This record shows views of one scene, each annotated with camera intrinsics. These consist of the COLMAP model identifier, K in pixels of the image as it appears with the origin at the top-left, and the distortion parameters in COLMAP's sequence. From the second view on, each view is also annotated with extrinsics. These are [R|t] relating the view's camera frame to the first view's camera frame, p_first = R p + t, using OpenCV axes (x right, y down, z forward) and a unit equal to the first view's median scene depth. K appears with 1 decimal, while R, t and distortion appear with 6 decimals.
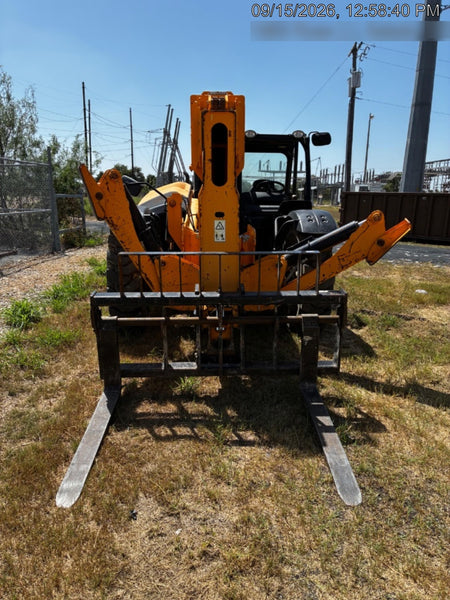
lens RADIAL K [[474.9, 0, 223.2], [0, 474.9, 304.8], [0, 0, 1]] dist [0.003072, 0.007261]
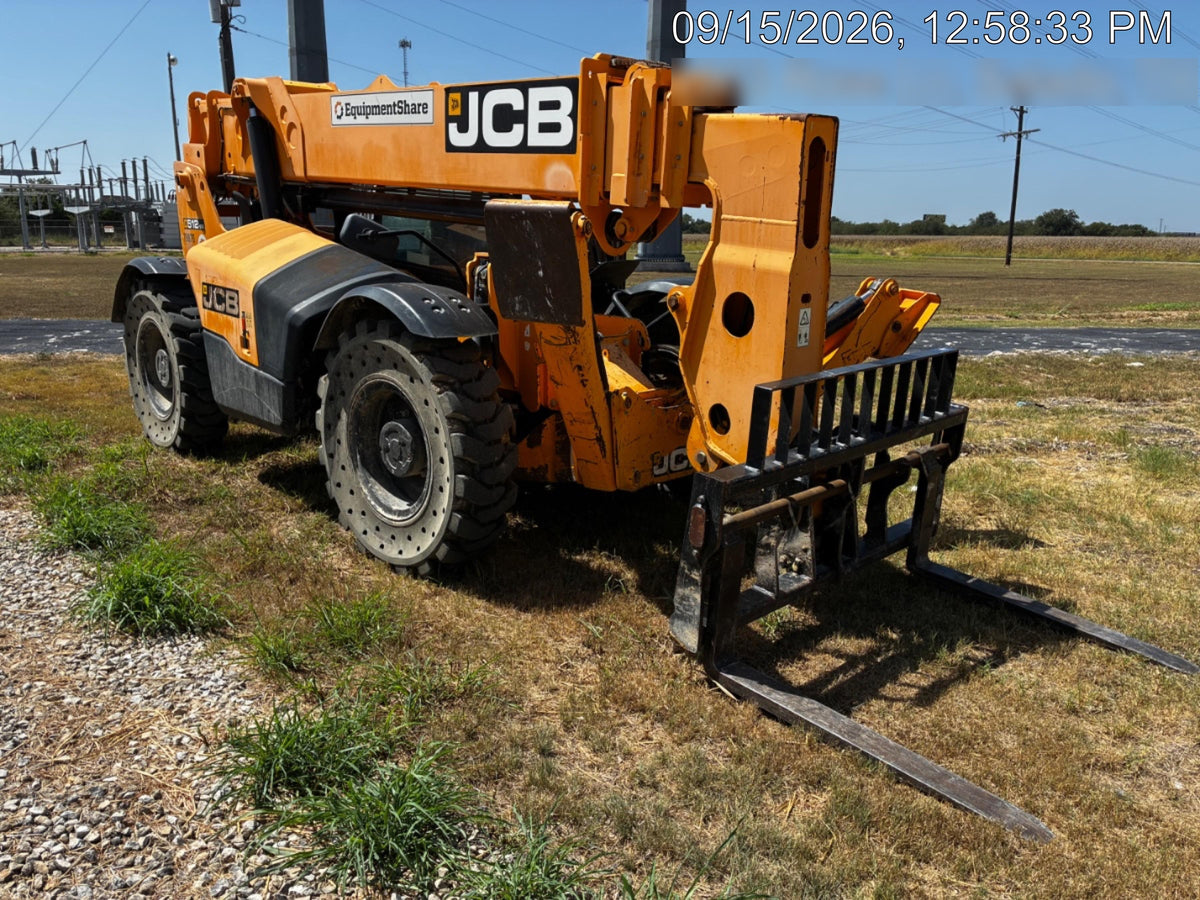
lens RADIAL K [[949.8, 0, 600.2], [0, 949.8, 446.1], [0, 0, 1]] dist [0.003072, 0.007261]
pose [[0.723844, -0.159903, 0.671179, -0.996731], [0.155924, 0.985519, 0.066633, -0.135961], [-0.672114, 0.056421, 0.738295, 0.362186]]
